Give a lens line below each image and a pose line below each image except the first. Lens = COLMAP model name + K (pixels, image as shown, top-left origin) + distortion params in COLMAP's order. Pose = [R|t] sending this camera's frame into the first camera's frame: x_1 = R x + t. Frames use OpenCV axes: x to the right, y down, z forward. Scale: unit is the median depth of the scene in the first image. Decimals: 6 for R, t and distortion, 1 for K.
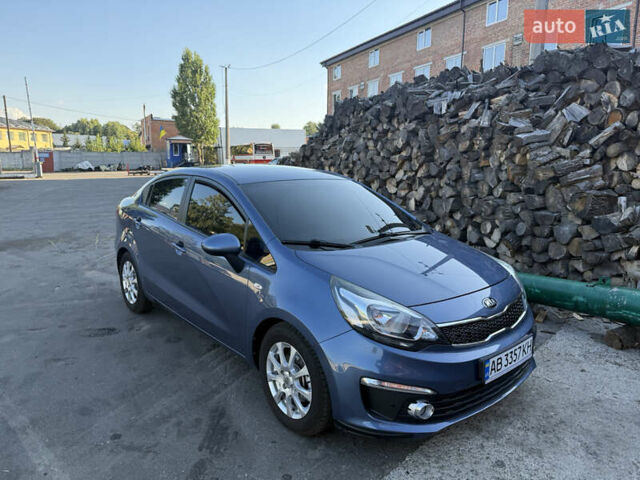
lens RADIAL K [[463.2, 0, 321.1], [0, 463.2, 243.8], [0, 0, 1]] dist [0.022350, -0.038777]
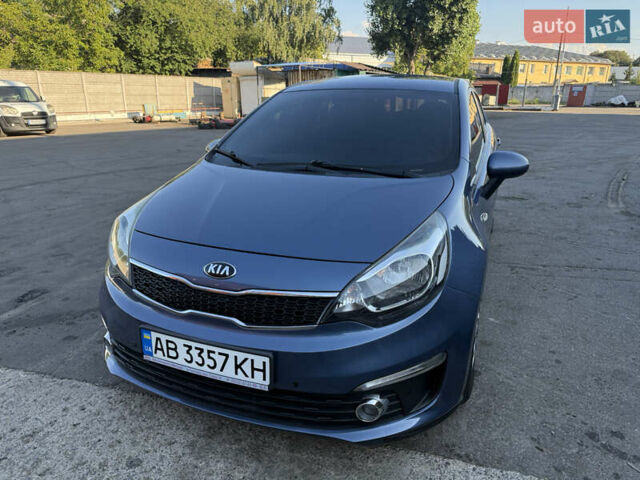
lens RADIAL K [[463.2, 0, 325.1], [0, 463.2, 237.7], [0, 0, 1]] dist [0.022350, -0.038777]
pose [[0.453500, 0.264971, -0.850957, 0.560415], [-0.164395, 0.963270, 0.212332, -0.046478], [0.875963, 0.043601, 0.480403, 0.468236]]
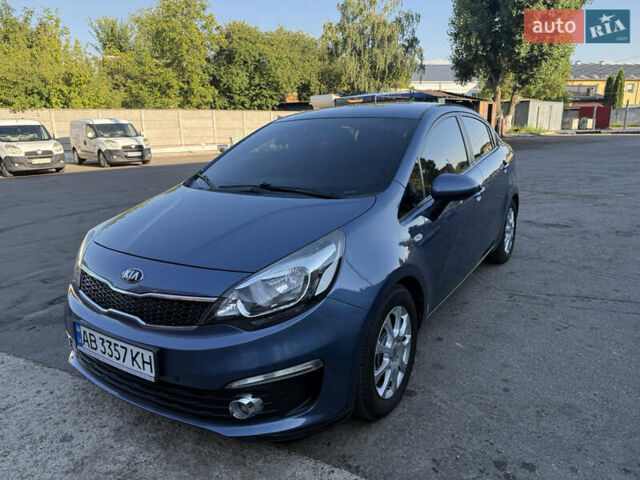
lens RADIAL K [[463.2, 0, 323.9], [0, 463.2, 239.4], [0, 0, 1]] dist [0.022350, -0.038777]
pose [[0.268978, 0.224515, -0.936613, 0.658642], [-0.148937, 0.970450, 0.189854, -0.069826], [0.951561, 0.088430, 0.294468, 0.614034]]
